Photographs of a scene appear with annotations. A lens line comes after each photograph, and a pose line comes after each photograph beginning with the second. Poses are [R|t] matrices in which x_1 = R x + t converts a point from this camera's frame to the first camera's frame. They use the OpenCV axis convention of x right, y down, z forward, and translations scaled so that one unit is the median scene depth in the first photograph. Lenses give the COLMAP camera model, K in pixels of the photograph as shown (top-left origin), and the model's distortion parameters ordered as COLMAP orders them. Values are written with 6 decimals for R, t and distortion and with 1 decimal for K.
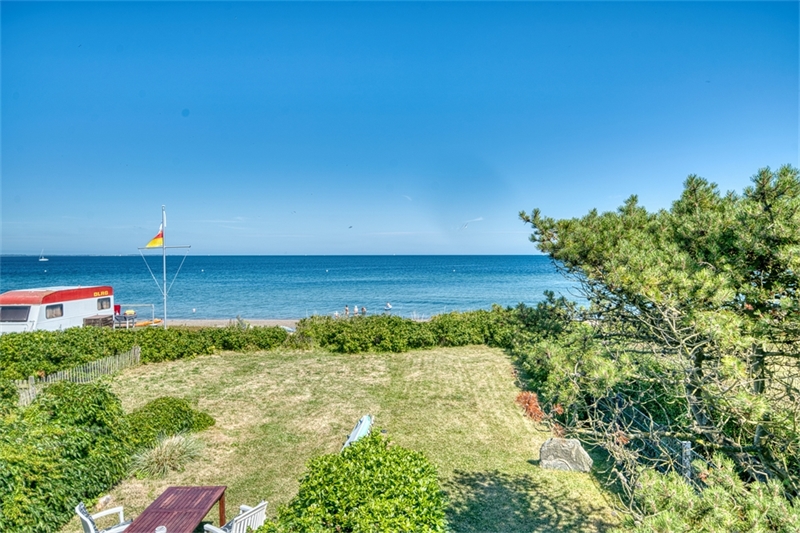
lens RADIAL K [[529.8, 0, 398.3], [0, 529.8, 263.2], [0, 0, 1]] dist [-0.005604, -0.001491]
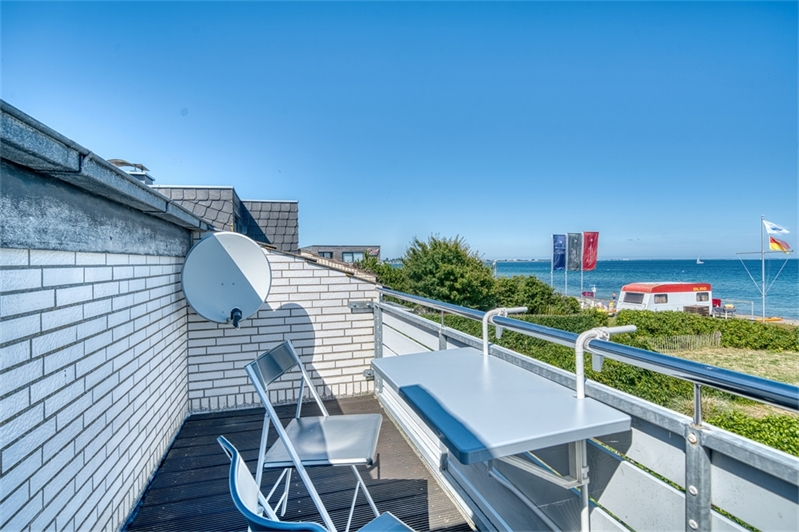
lens RADIAL K [[405.3, 0, 398.0], [0, 405.3, 263.5], [0, 0, 1]] dist [0.001344, 0.000066]
pose [[0.334132, 0.006994, -0.942500, 0.146813], [-0.011089, 0.999932, 0.003489, -0.000551], [0.942461, 0.009286, 0.334187, -0.041605]]
